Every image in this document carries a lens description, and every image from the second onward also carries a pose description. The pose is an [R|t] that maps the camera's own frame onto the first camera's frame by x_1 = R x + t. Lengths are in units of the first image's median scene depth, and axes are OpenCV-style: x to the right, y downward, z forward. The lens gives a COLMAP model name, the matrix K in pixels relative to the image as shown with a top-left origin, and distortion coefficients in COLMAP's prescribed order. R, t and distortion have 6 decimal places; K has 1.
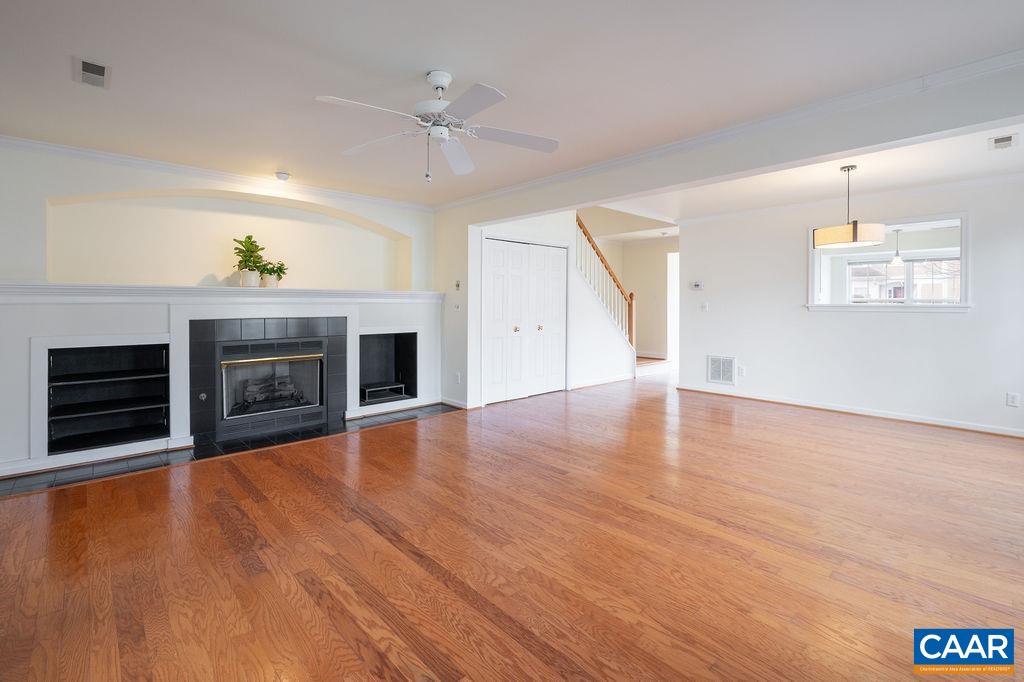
lens RADIAL K [[464.6, 0, 511.8], [0, 464.6, 302.0], [0, 0, 1]] dist [0.001376, 0.000340]
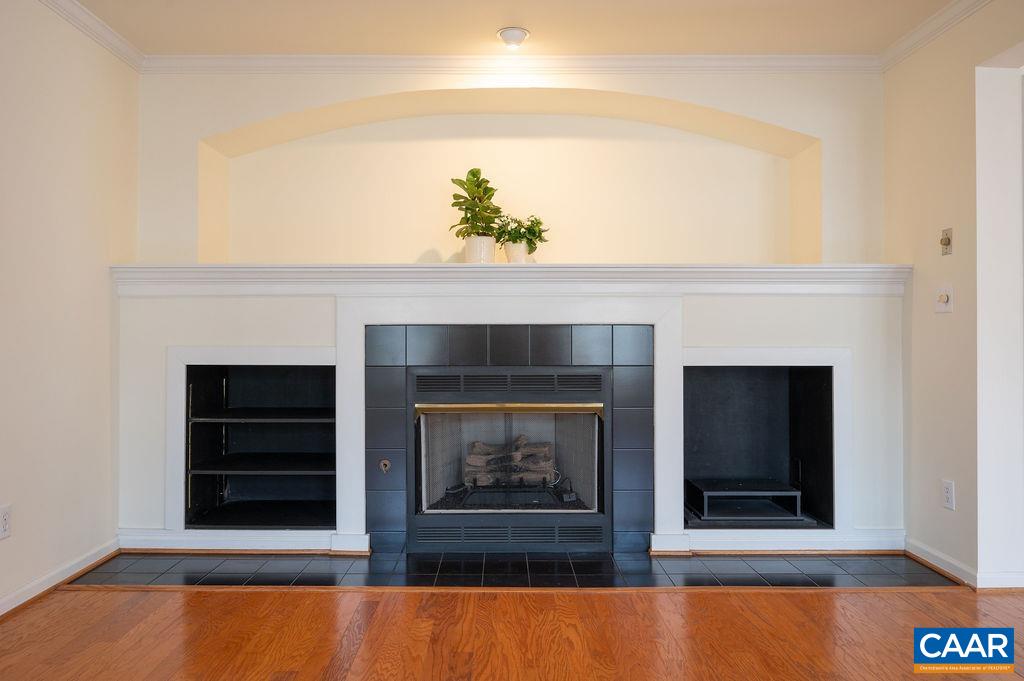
lens RADIAL K [[726.7, 0, 510.7], [0, 726.7, 325.4], [0, 0, 1]] dist [-0.003681, -0.003237]
pose [[0.735815, -0.011970, -0.677077, 0.020518], [0.002815, 0.999889, -0.014618, 0.044610], [0.677177, 0.008850, 0.735767, 0.405256]]
